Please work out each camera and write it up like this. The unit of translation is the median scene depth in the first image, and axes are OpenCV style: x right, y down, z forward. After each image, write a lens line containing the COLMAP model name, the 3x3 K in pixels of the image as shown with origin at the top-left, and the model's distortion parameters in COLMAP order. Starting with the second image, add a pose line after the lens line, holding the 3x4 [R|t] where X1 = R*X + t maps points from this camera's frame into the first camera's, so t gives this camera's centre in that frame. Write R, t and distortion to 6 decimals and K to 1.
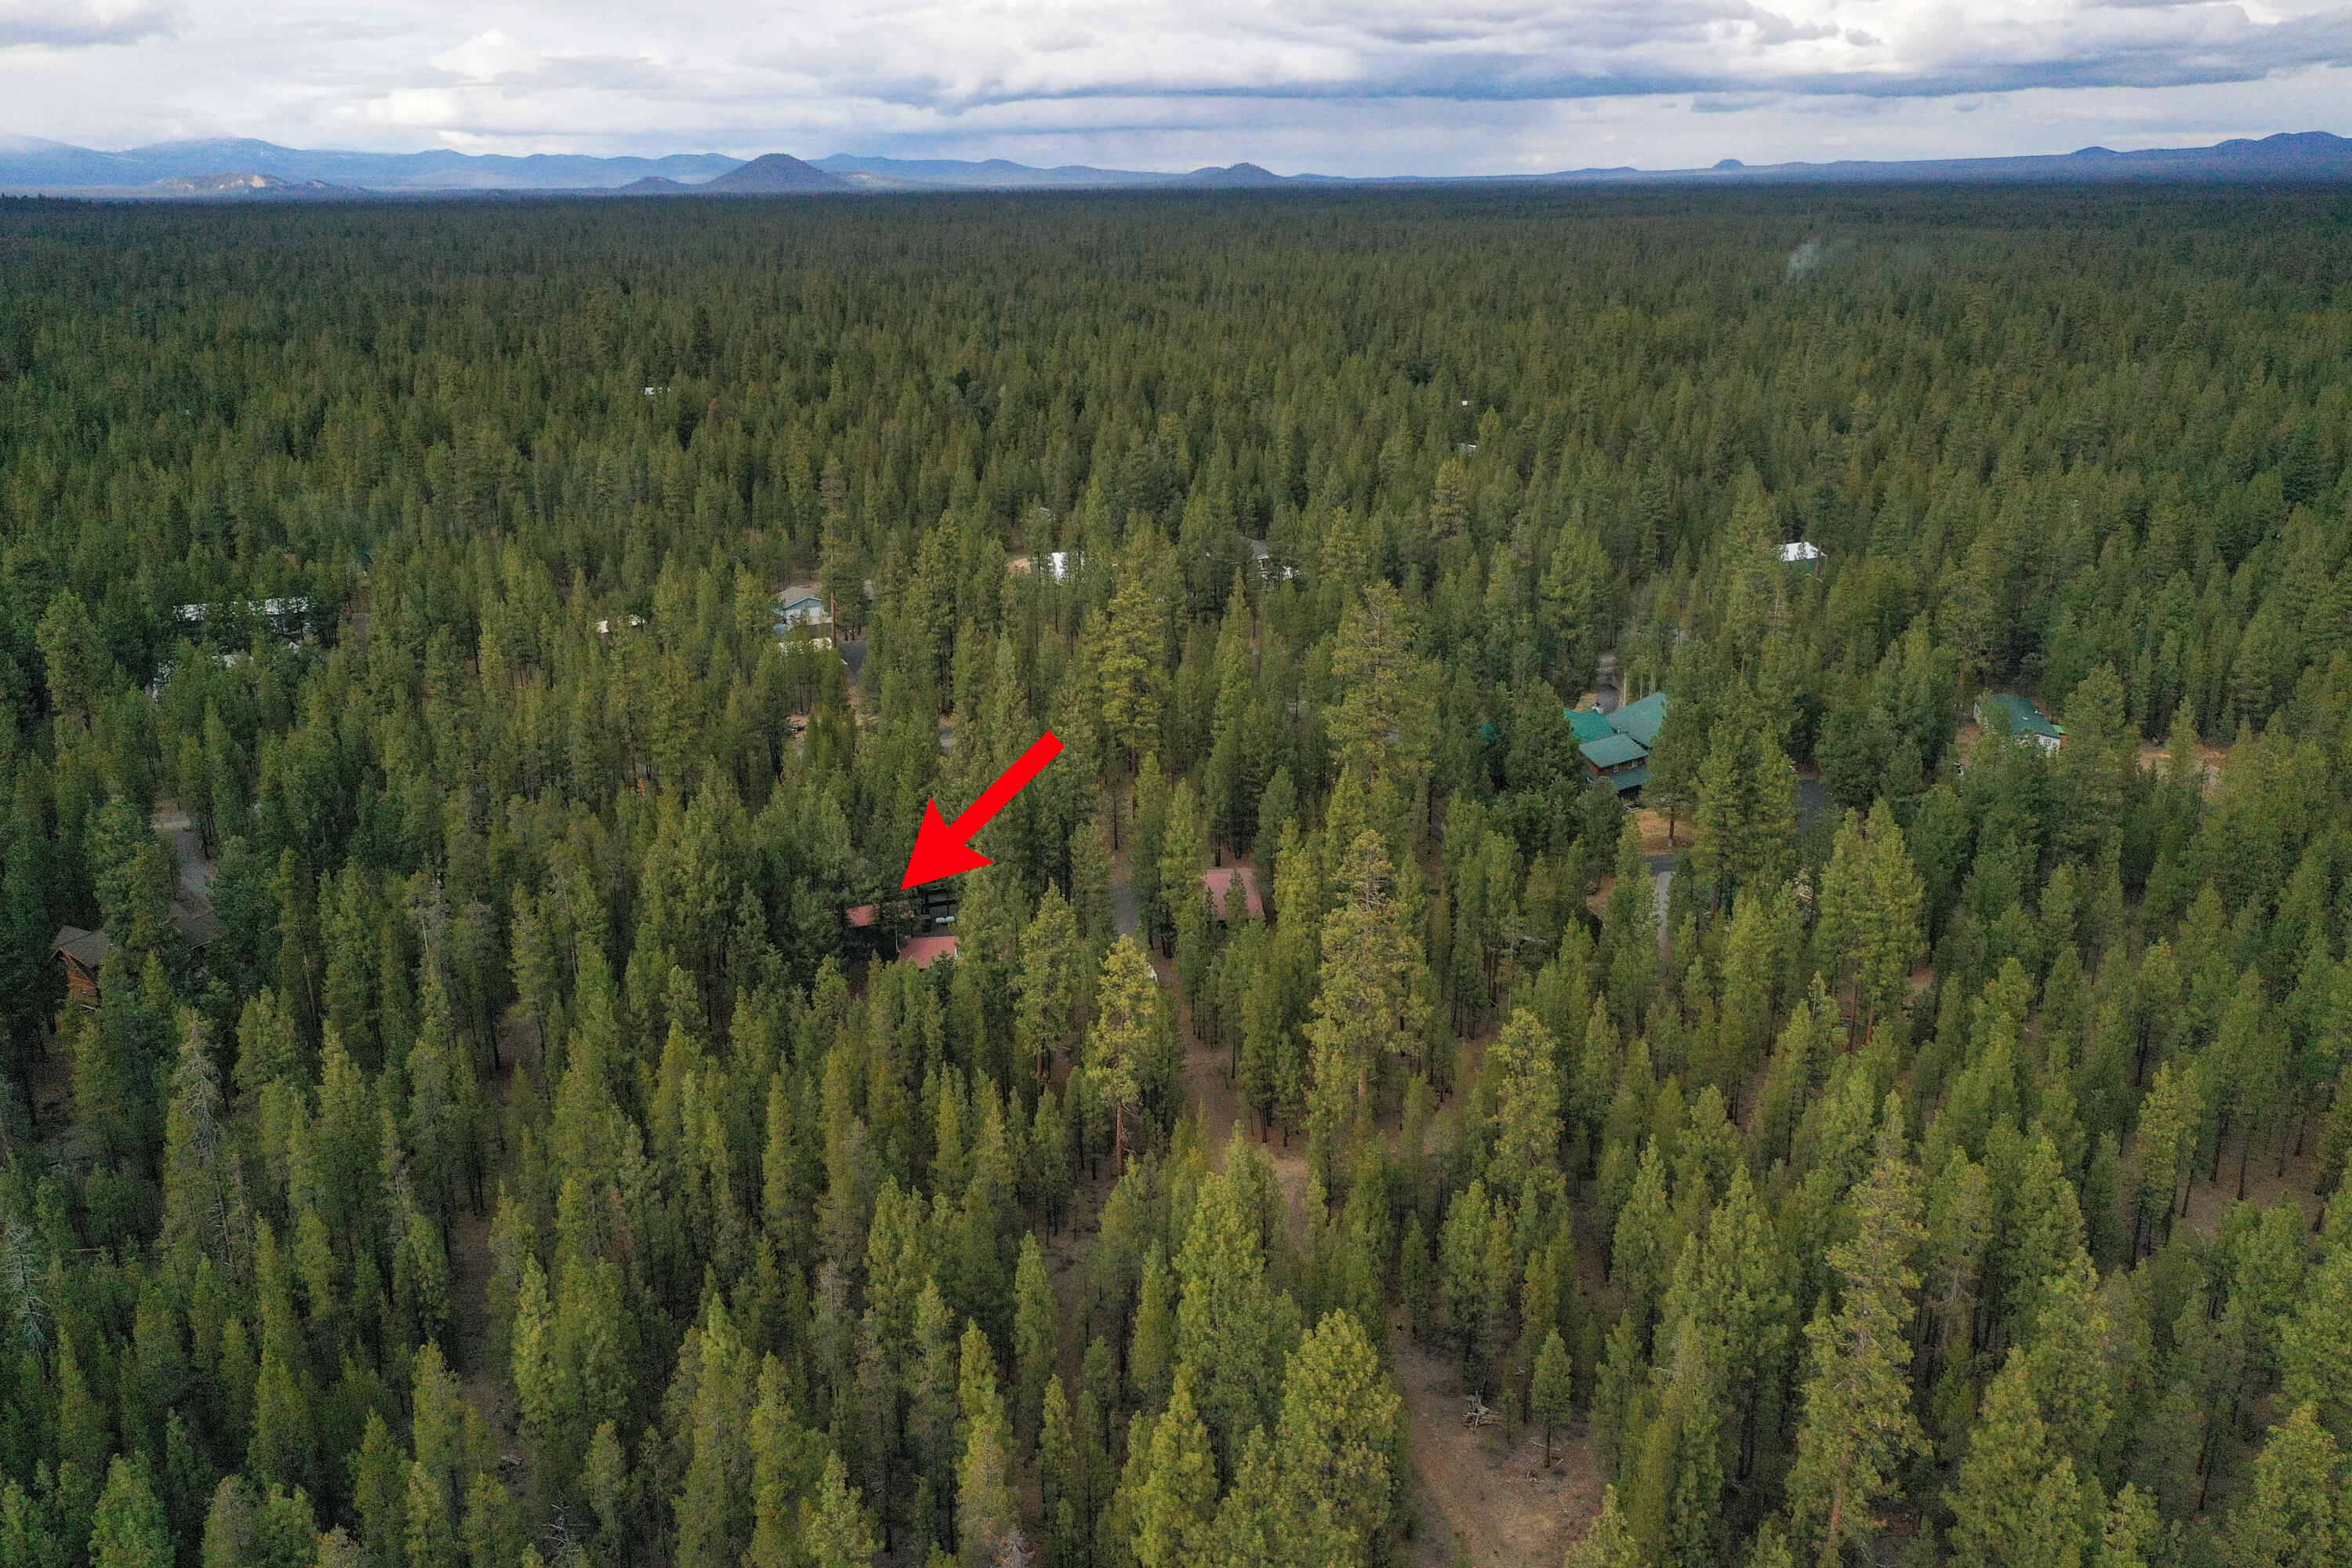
lens RADIAL K [[1816.6, 0, 1175.5], [0, 1816.6, 749.5], [0, 0, 1]] dist [-0.007660, -0.000071]
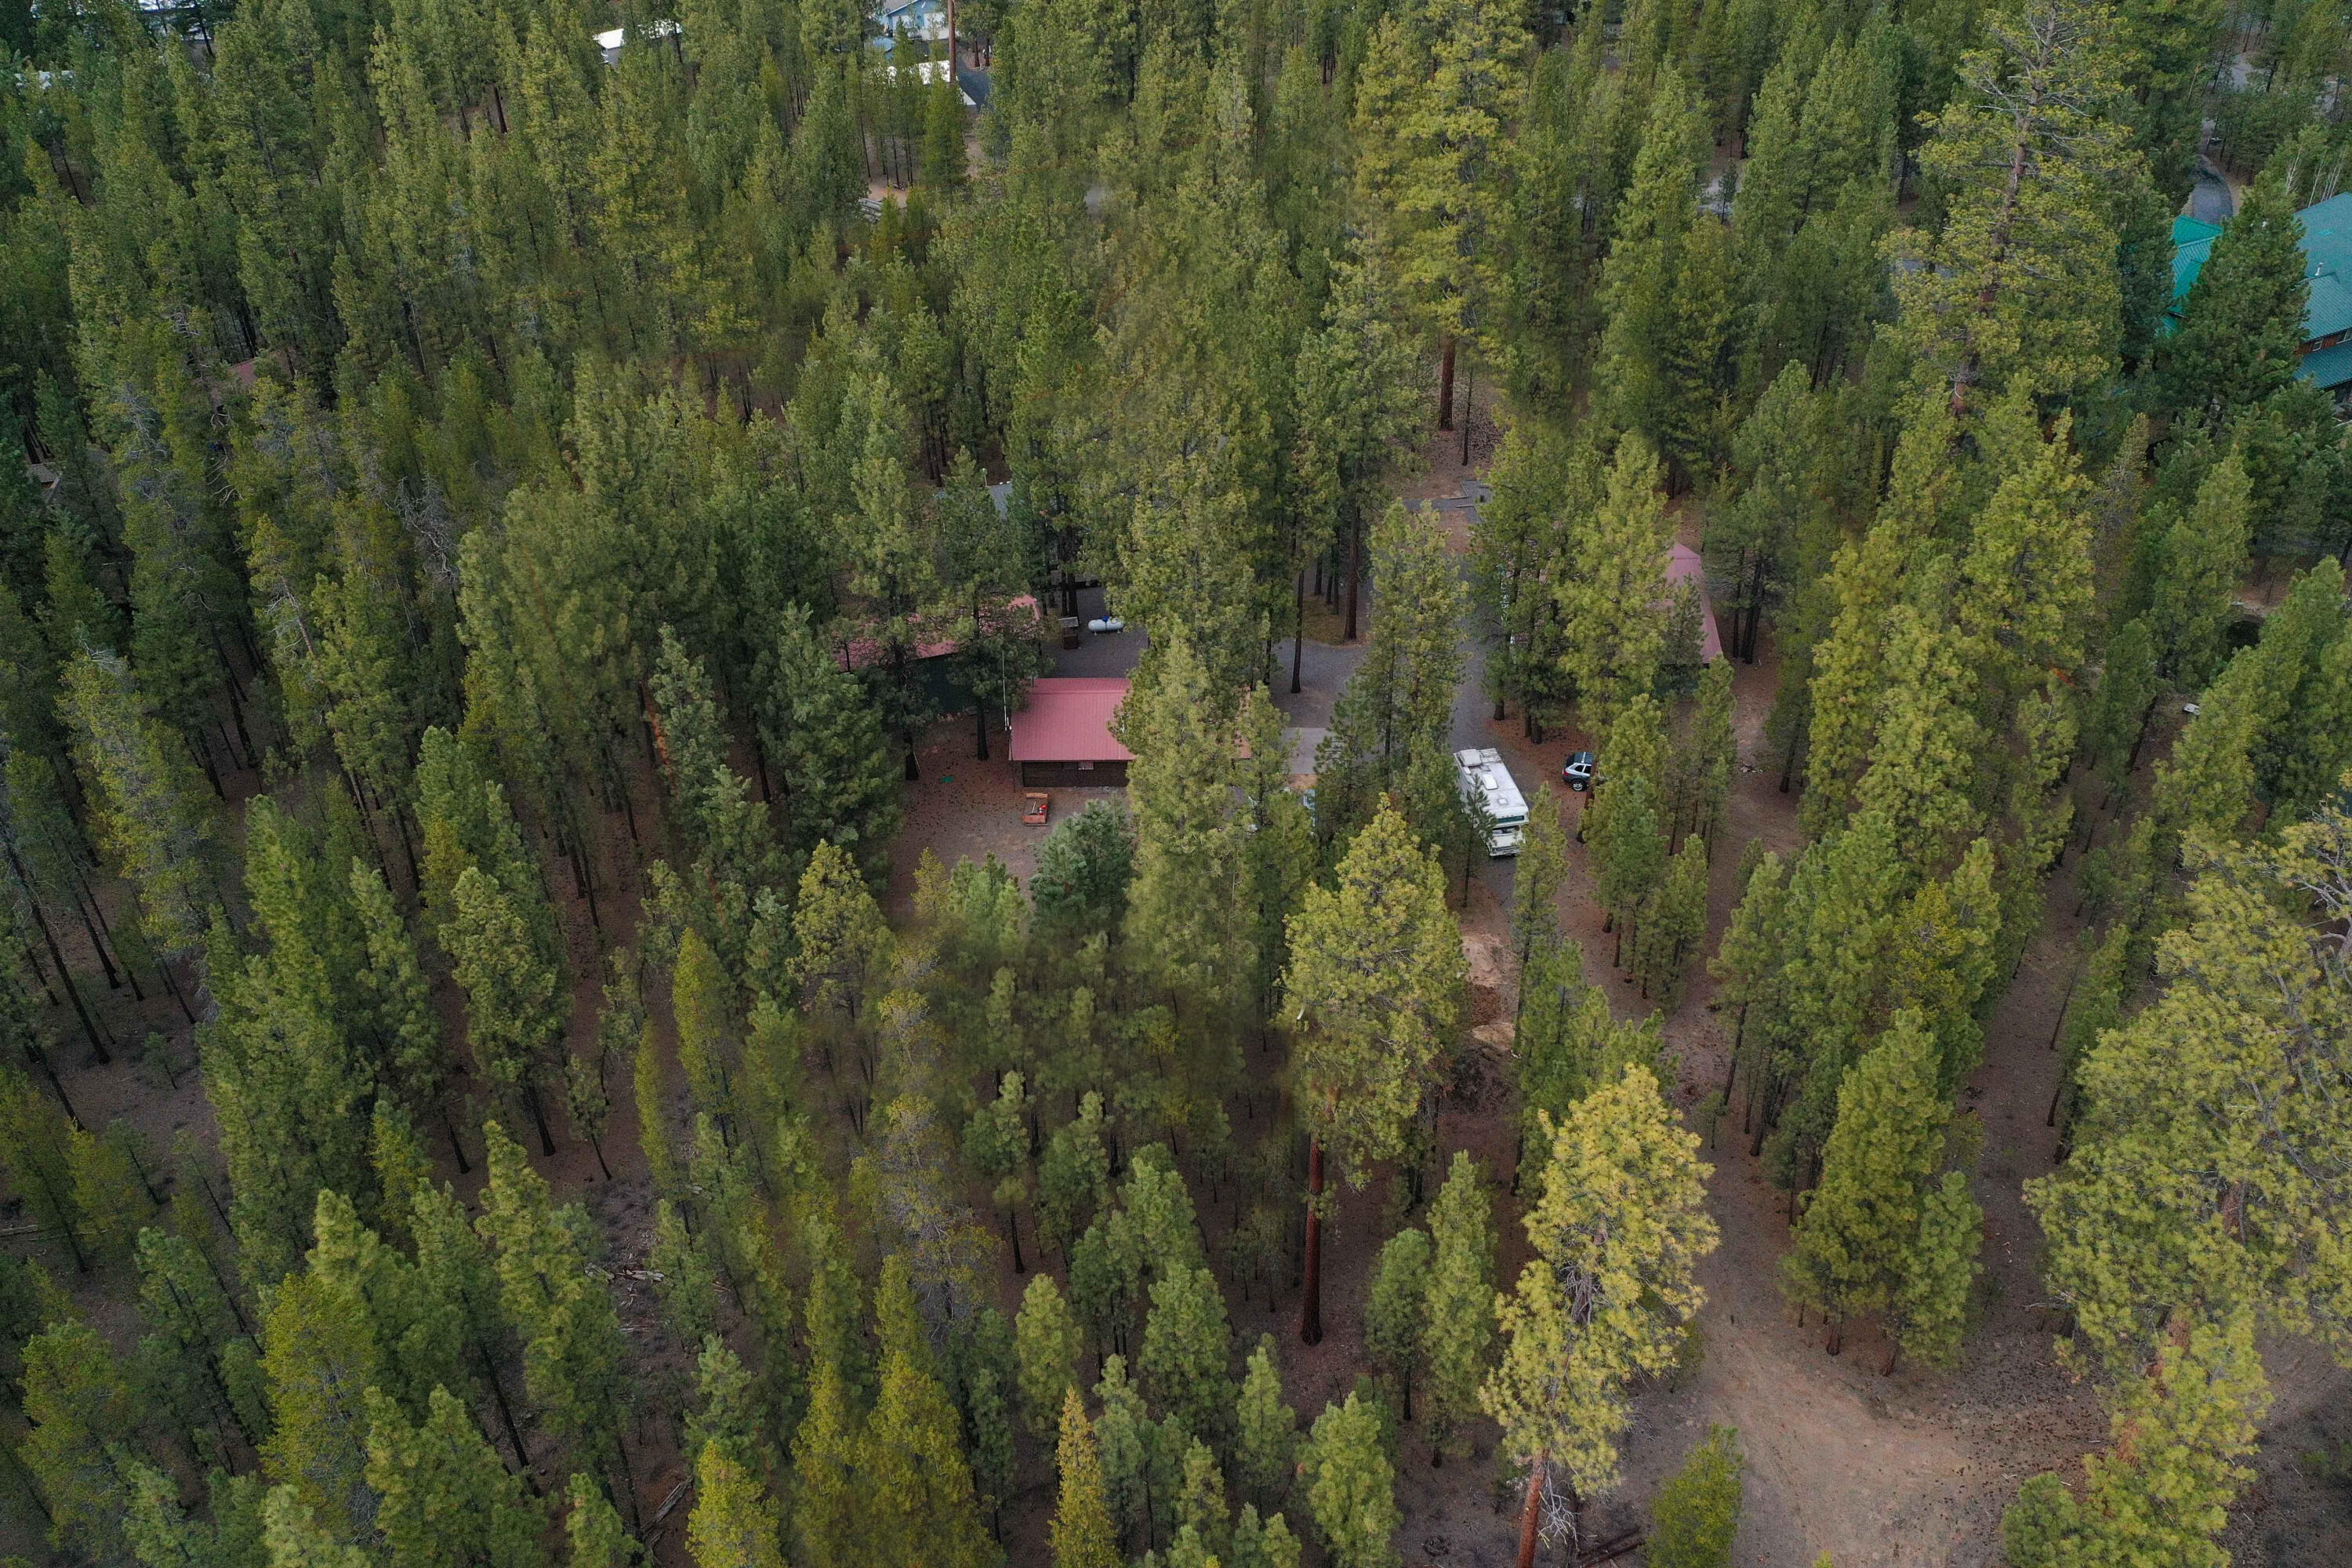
lens RADIAL K [[1816.6, 0, 1175.5], [0, 1816.6, 749.5], [0, 0, 1]] dist [-0.007660, -0.000071]
pose [[0.994467, 0.055832, -0.088989, -0.034183], [-0.027276, 0.955257, 0.294517, -0.017932], [0.101450, -0.290460, 0.951494, 0.290795]]
